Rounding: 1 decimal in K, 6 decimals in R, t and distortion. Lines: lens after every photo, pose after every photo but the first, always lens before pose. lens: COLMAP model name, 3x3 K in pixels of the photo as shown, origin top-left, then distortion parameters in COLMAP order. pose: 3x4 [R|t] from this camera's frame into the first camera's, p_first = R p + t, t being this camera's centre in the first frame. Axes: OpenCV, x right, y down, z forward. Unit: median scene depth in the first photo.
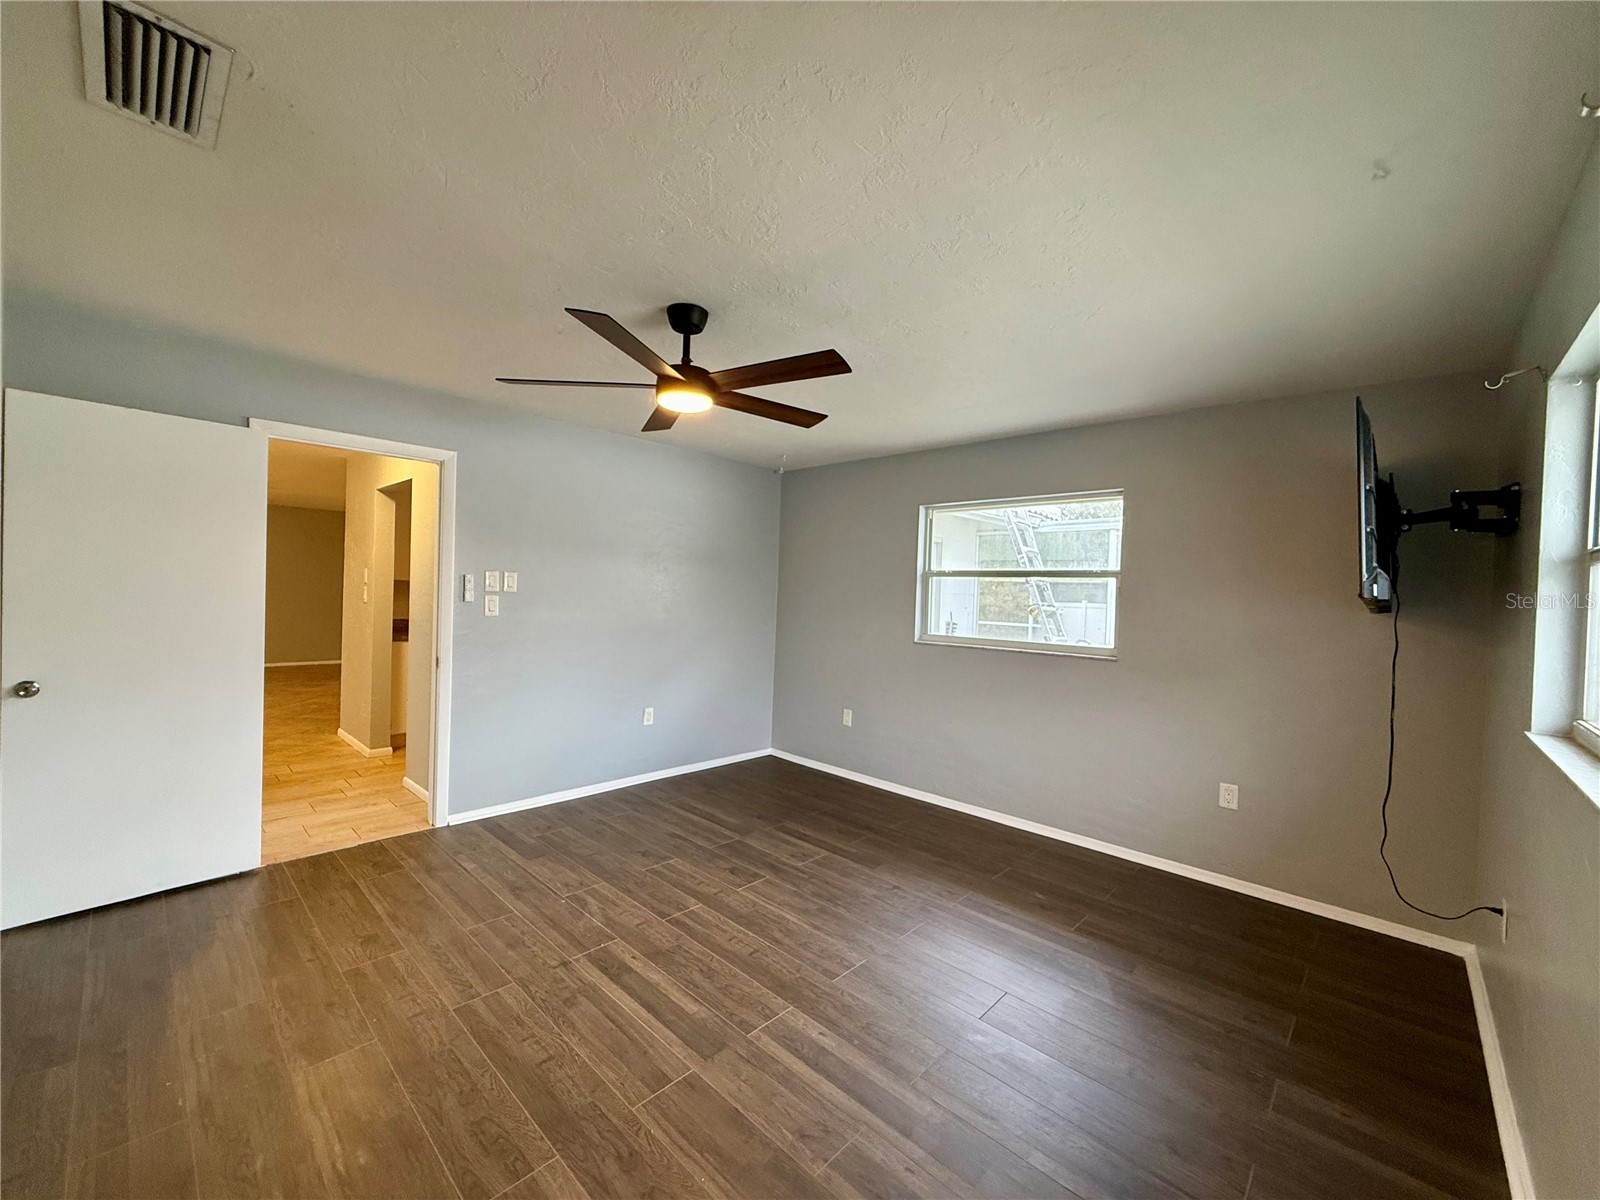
lens RADIAL K [[637.5, 0, 795.8], [0, 637.5, 601.9], [0, 0, 1]] dist [-0.001666, 0.000028]
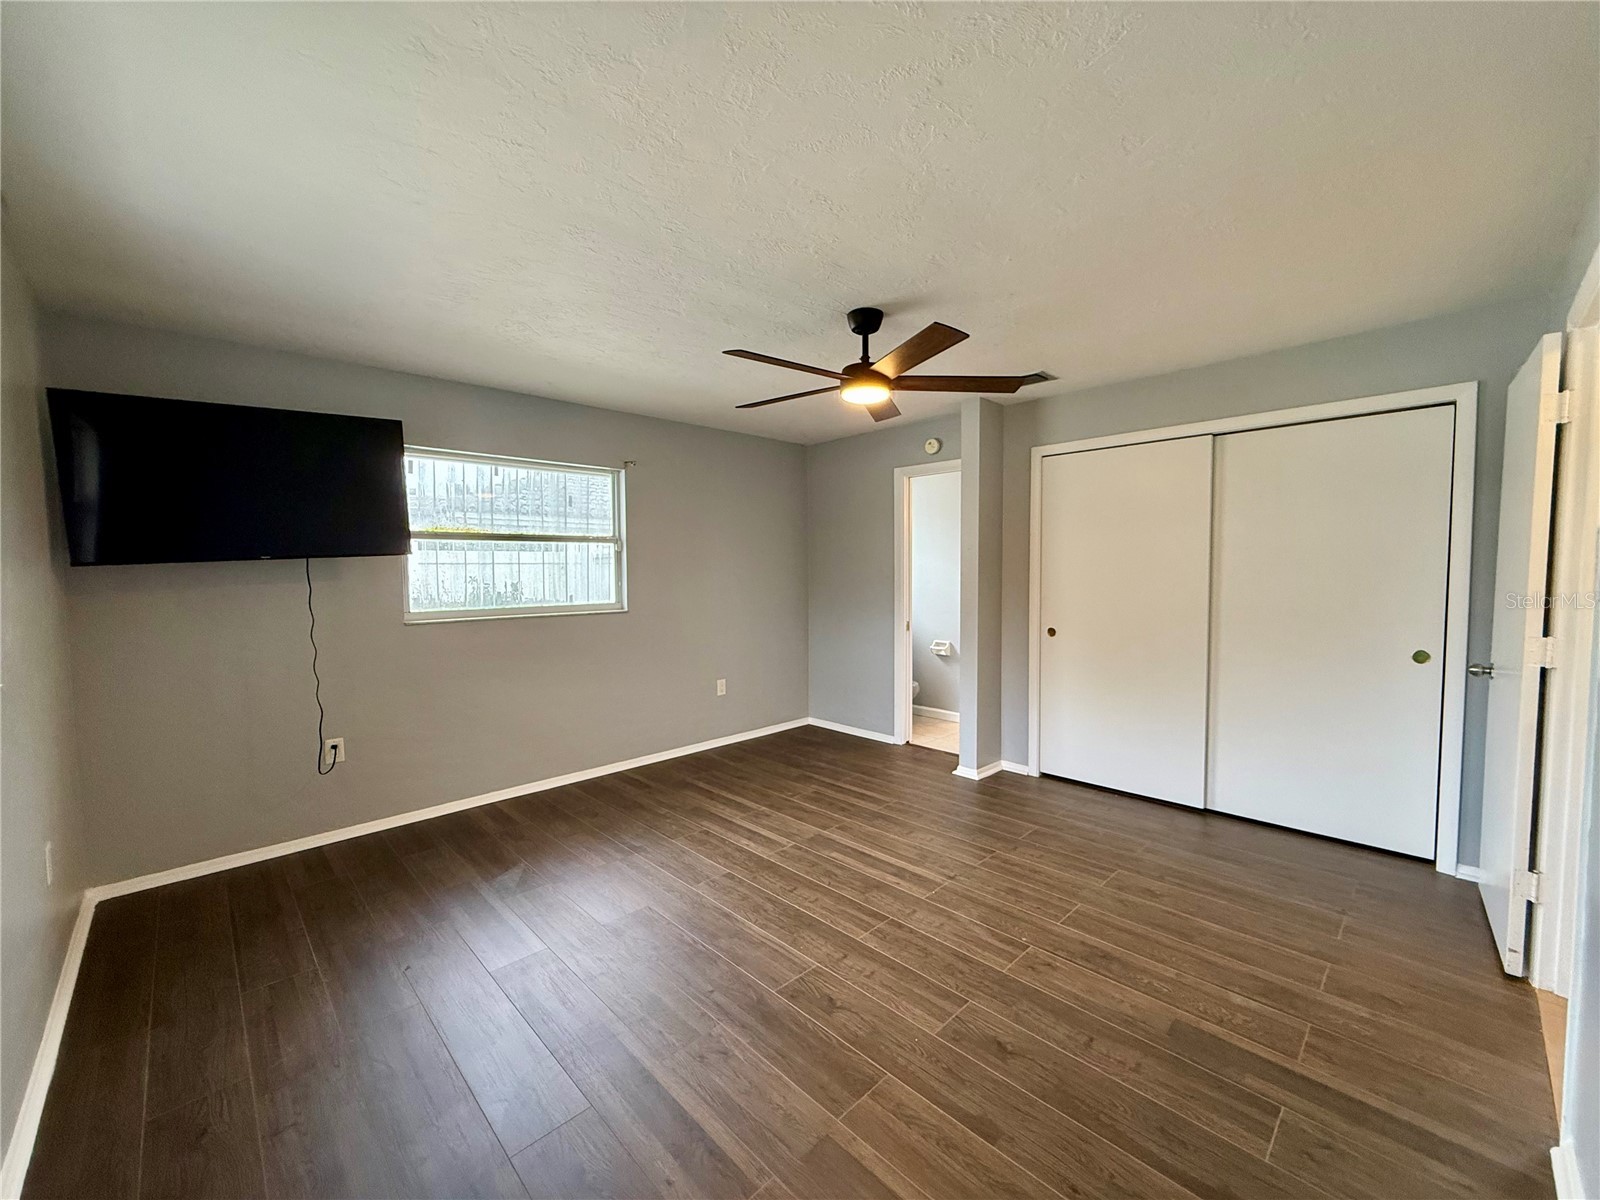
lens RADIAL K [[637.5, 0, 795.8], [0, 637.5, 601.9], [0, 0, 1]] dist [-0.001666, 0.000028]
pose [[-0.998784, -0.026795, 0.041383, -0.102934], [-0.023823, 0.997212, 0.070711, -0.020968], [-0.043162, 0.069639, -0.996638, 2.053323]]
